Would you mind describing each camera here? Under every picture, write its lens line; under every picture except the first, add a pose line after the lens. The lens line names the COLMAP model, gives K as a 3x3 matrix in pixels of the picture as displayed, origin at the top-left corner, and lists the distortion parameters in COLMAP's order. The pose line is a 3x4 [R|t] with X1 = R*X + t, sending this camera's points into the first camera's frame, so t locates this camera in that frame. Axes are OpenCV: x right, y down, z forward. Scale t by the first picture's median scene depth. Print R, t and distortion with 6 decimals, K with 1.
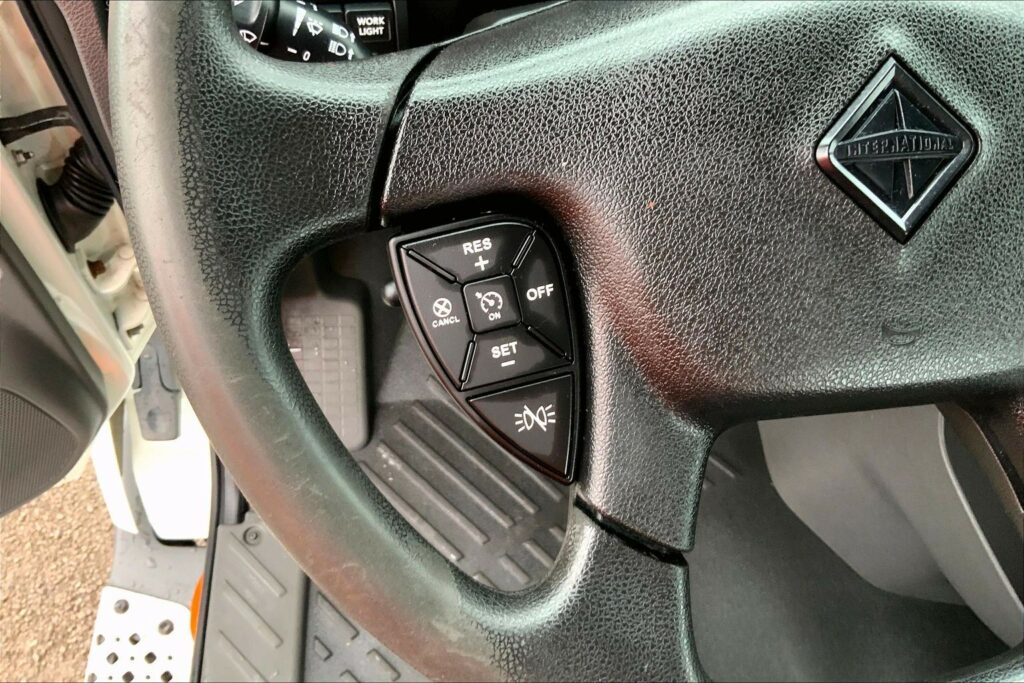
lens RADIAL K [[847.8, 0, 515.4], [0, 847.8, 341.9], [0, 0, 1]] dist [0.024584, -0.060719]
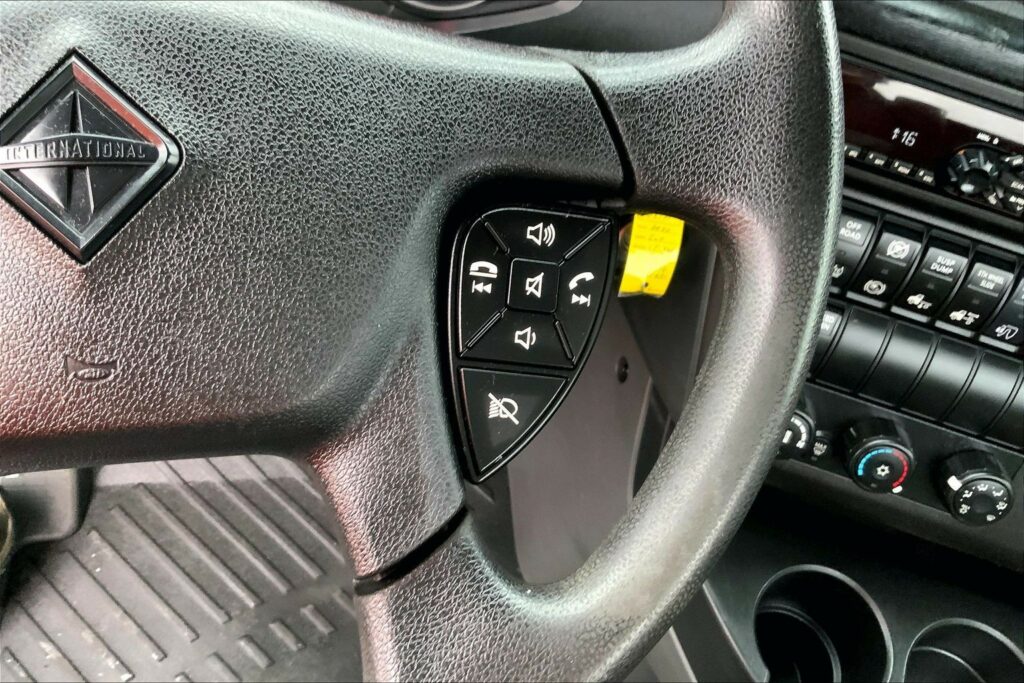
lens RADIAL K [[847.8, 0, 504.6], [0, 847.8, 342.7], [0, 0, 1]] dist [0.024584, -0.060719]
pose [[0.995486, 0.012189, 0.094126, 0.795920], [-0.002092, 0.994297, -0.106628, 0.055389], [-0.094889, 0.105950, 0.989834, 0.113859]]
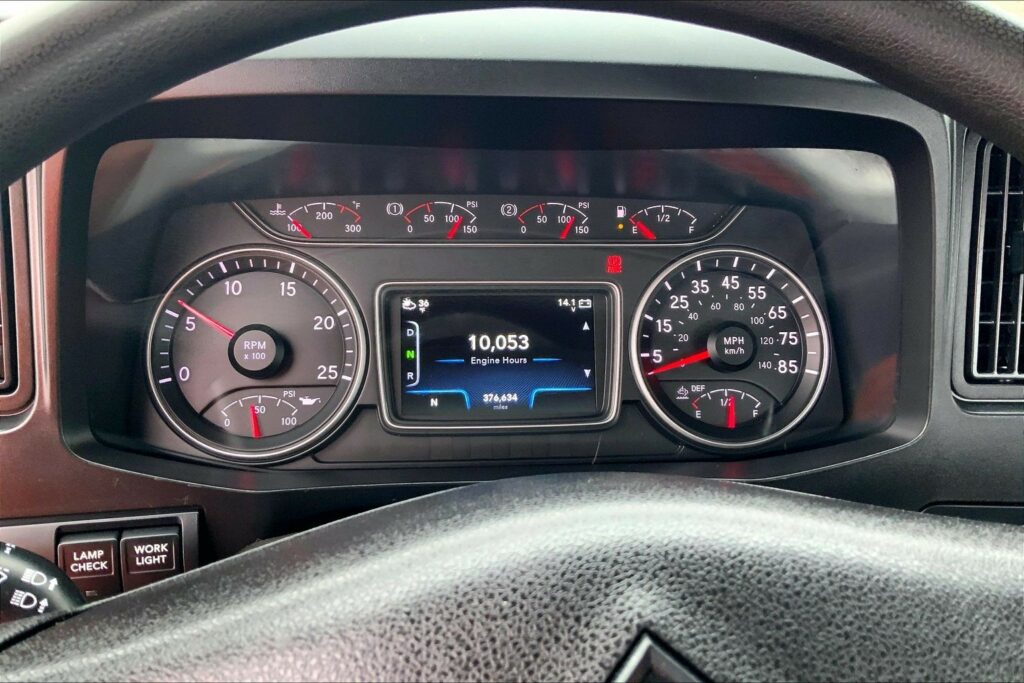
lens RADIAL K [[847.8, 0, 510.6], [0, 847.8, 337.7], [0, 0, 1]] dist [0.024584, -0.060719]
pose [[0.999428, -0.033392, -0.005385, 0.343954], [0.025706, 0.853350, -0.520704, -0.188417], [0.021983, 0.520268, 0.853720, 0.313529]]
